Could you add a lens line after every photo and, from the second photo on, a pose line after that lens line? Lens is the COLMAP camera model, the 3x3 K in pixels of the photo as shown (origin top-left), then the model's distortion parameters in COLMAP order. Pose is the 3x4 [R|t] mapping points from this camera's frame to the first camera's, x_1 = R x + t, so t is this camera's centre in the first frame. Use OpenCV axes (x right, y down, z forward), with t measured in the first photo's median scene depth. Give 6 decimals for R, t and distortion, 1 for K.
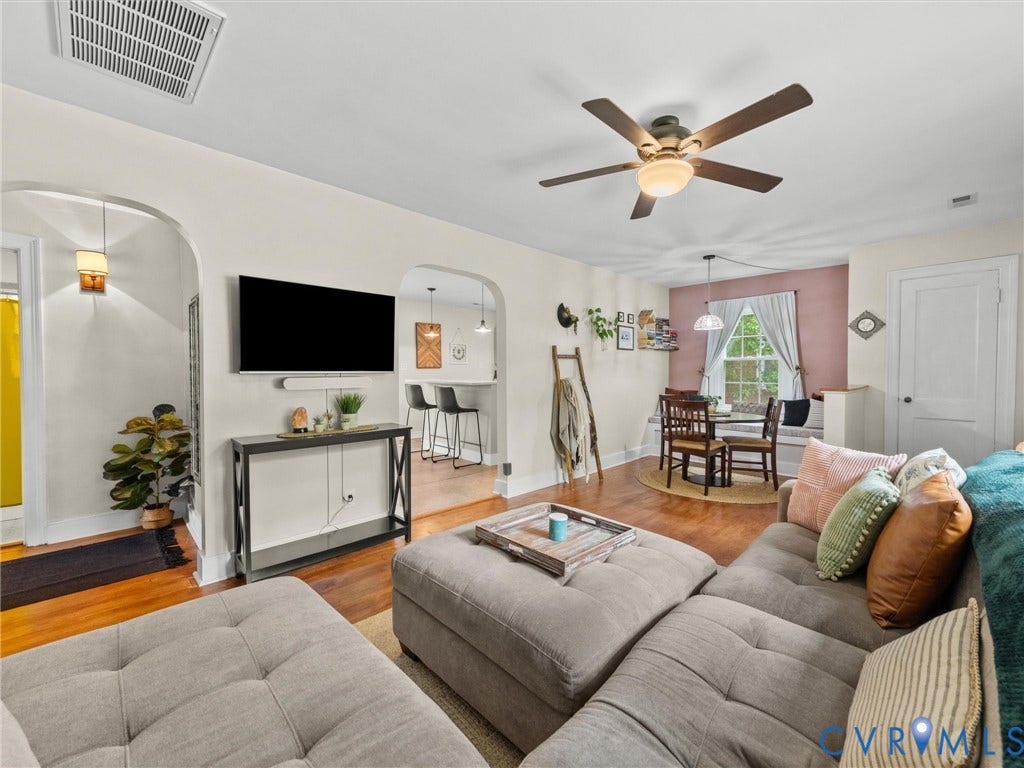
lens RADIAL K [[422.9, 0, 510.8], [0, 422.9, 380.1], [0, 0, 1]] dist [-0.000022, -0.000414]
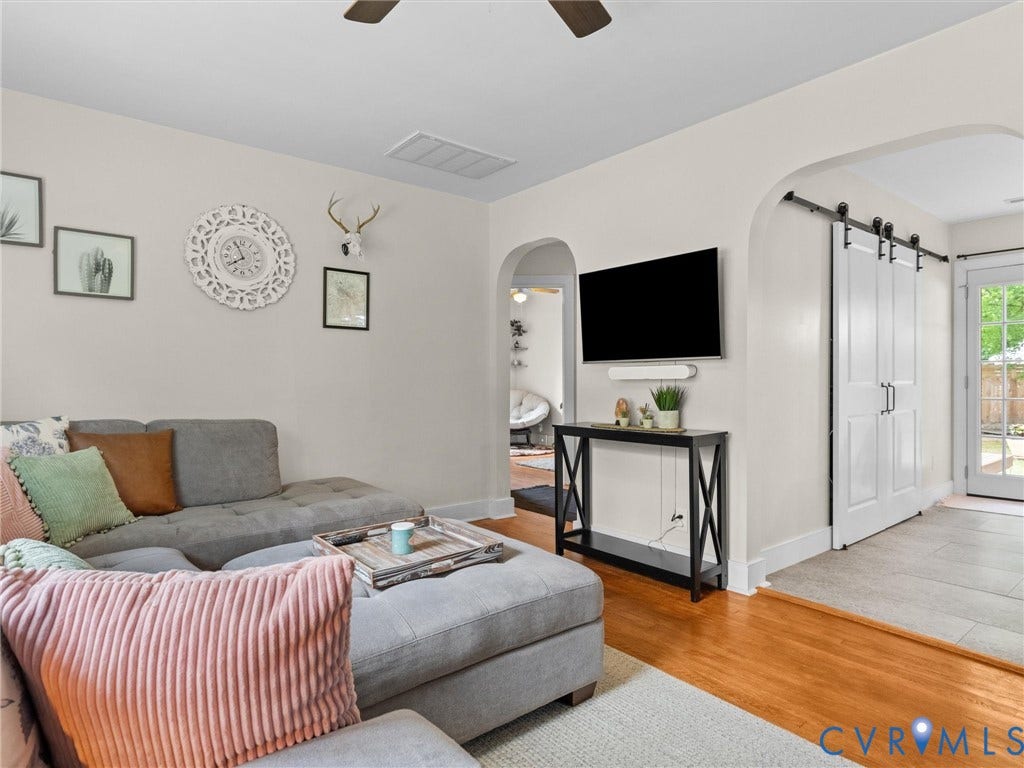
lens RADIAL K [[590.8, 0, 518.9], [0, 590.8, 389.4], [0, 0, 1]] dist [0.000967, -0.000972]
pose [[-0.080947, 0.020915, -0.996499, 0.448304], [-0.012489, 0.999680, 0.021996, 0.009856], [0.996640, 0.014226, -0.080660, 0.472974]]
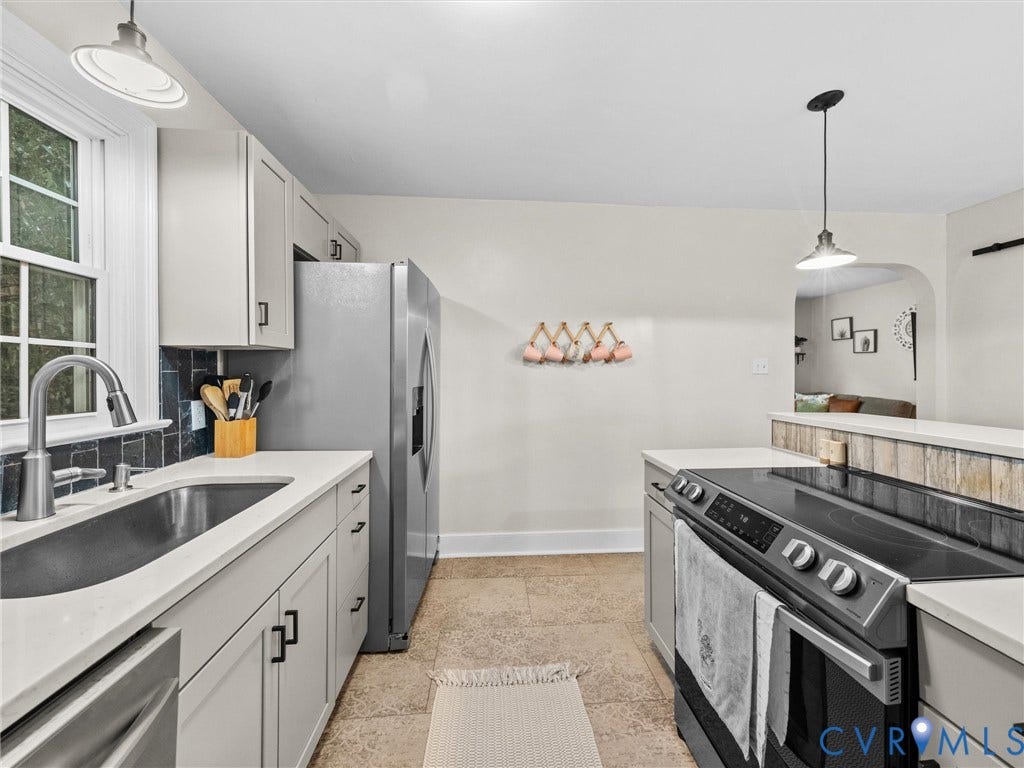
lens RADIAL K [[392.9, 0, 515.7], [0, 392.9, 373.6], [0, 0, 1]] dist [-0.001077, -0.000843]
pose [[-0.765688, 0.000240, 0.643212, -0.083821], [0.016677, 0.999671, 0.019480, -0.045365], [-0.642996, 0.025642, -0.765440, 1.552966]]
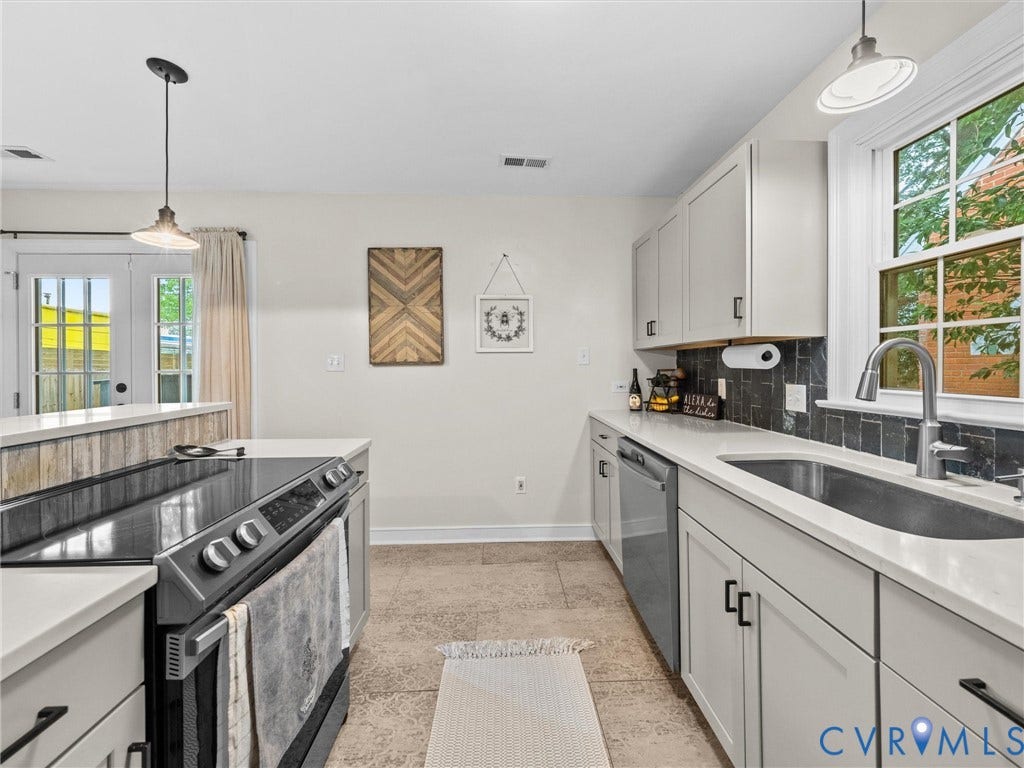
lens RADIAL K [[392.9, 0, 524.0], [0, 392.9, 367.6], [0, 0, 1]] dist [-0.001077, -0.000843]
pose [[0.754222, -0.003615, -0.656609, 0.187201], [-0.009305, 0.999826, -0.016194, -0.032091], [0.656553, 0.018323, 0.754057, 1.240359]]
